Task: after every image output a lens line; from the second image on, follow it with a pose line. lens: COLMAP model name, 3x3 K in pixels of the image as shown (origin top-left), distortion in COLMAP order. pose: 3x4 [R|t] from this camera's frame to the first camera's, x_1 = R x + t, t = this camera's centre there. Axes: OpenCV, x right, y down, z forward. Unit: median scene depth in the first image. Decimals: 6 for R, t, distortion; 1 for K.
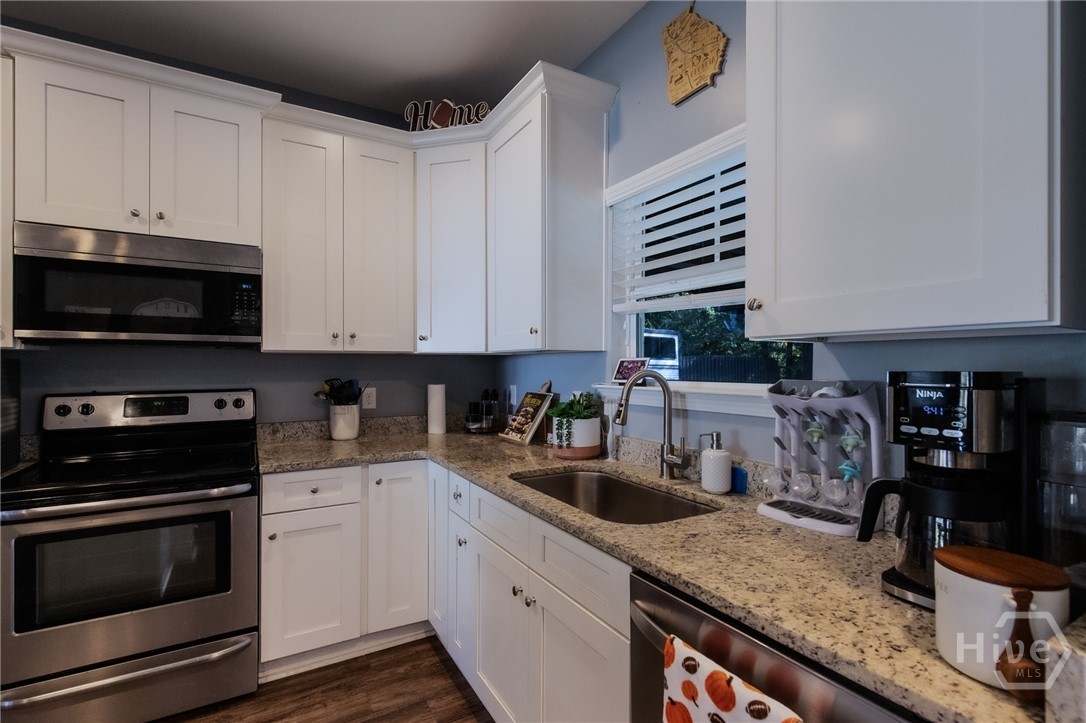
lens RADIAL K [[513.8, 0, 514.0], [0, 513.8, 361.4], [0, 0, 1]] dist [0.003398, -0.000417]
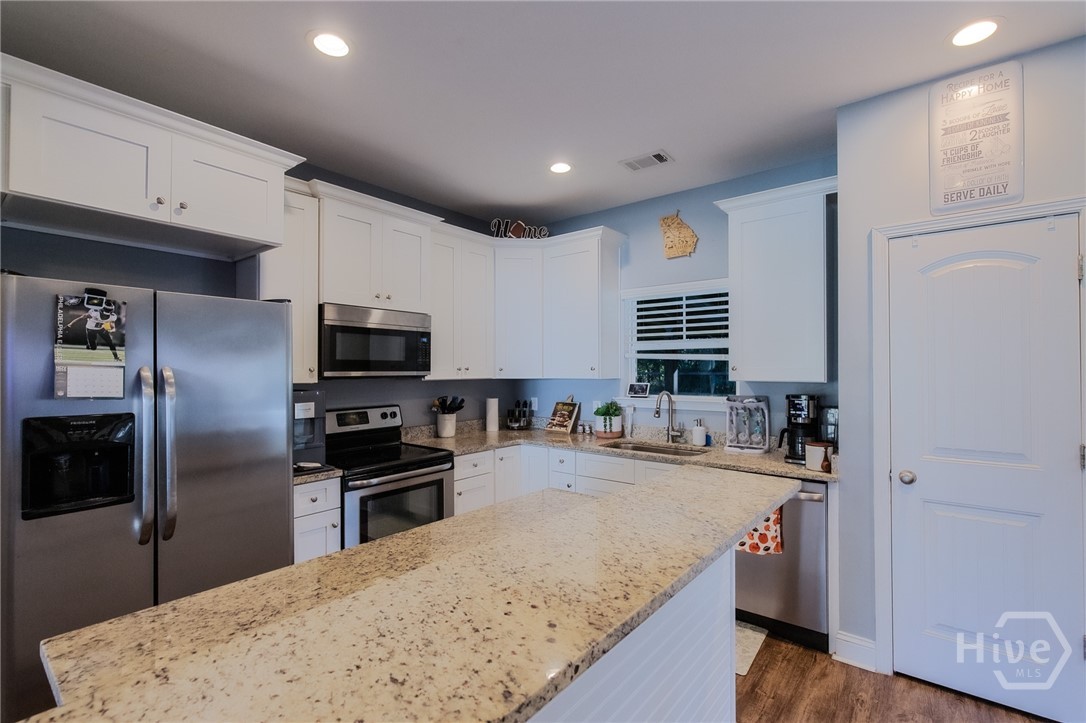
lens RADIAL K [[495.8, 0, 540.3], [0, 495.8, 363.9], [0, 0, 1]] dist [0.001358, 0.000158]
pose [[0.928824, 0.002994, 0.370508, -0.757336], [-0.000327, 0.999974, -0.007260, -0.061413], [-0.370520, 0.006622, 0.928801, -0.539715]]
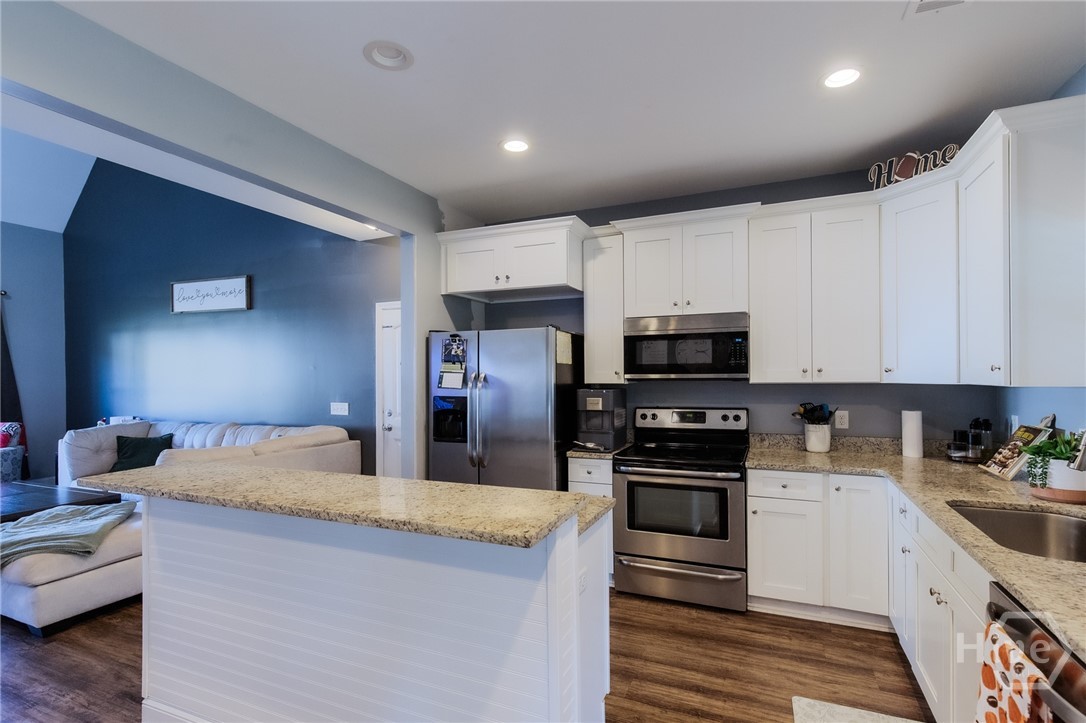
lens RADIAL K [[488.9, 0, 548.0], [0, 488.9, 375.1], [0, 0, 1]] dist [-0.000260, -0.000104]
pose [[0.618221, -0.003216, -0.785997, 0.244697], [0.011918, 0.999915, 0.005283, -0.059449], [0.785914, -0.012634, 0.618207, -0.298572]]
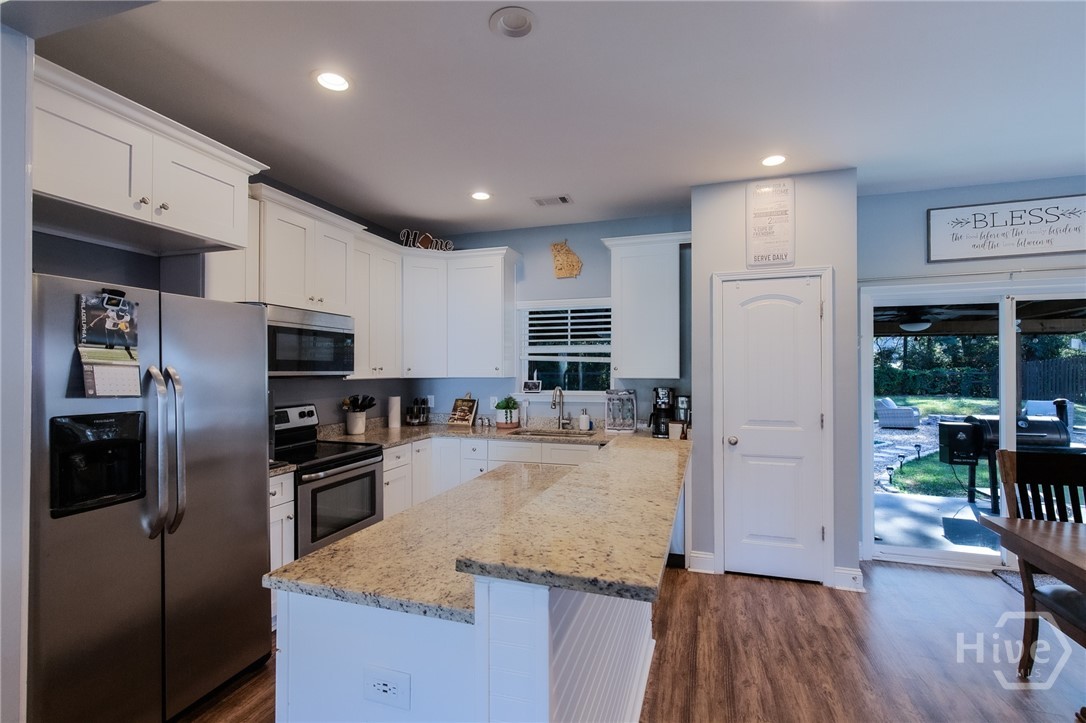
lens RADIAL K [[490.0, 0, 552.4], [0, 490.0, 365.1], [0, 0, 1]] dist [0.001244, -0.000126]
pose [[0.734337, 0.005400, 0.678763, -1.117472], [-0.001710, 0.999980, -0.006104, -0.060305], [-0.678783, 0.003322, 0.734332, -0.605721]]
